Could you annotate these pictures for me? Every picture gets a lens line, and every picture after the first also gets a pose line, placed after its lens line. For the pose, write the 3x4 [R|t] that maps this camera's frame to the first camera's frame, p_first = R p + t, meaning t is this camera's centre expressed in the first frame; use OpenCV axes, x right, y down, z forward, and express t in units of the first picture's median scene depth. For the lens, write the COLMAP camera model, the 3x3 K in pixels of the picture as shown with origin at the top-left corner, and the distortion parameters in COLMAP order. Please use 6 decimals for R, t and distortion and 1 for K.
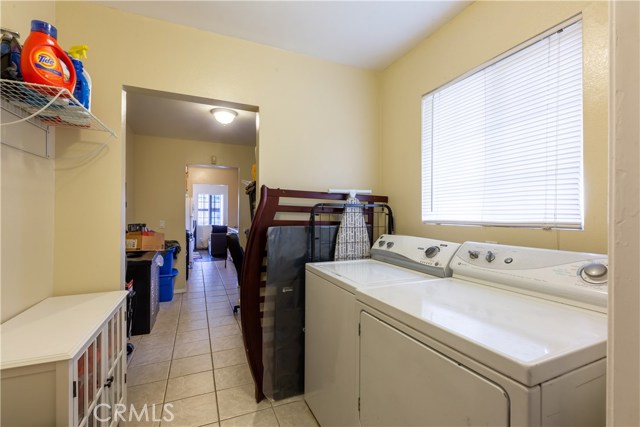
lens RADIAL K [[288.5, 0, 320.0], [0, 288.5, 213.5], [0, 0, 1]] dist [0.002440, 0.000163]
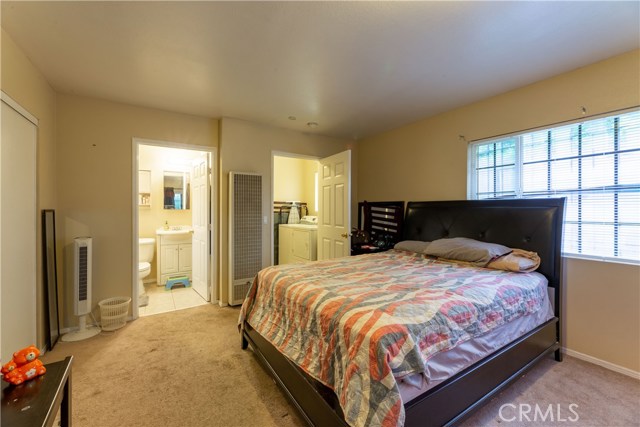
lens RADIAL K [[257.3, 0, 322.7], [0, 257.3, 209.0], [0, 0, 1]] dist [0.001000, 0.000125]
pose [[0.984444, -0.001561, 0.175689, -0.062399], [0.001143, 0.999996, 0.002477, -0.005894], [-0.175692, -0.002238, 0.984443, -1.642850]]
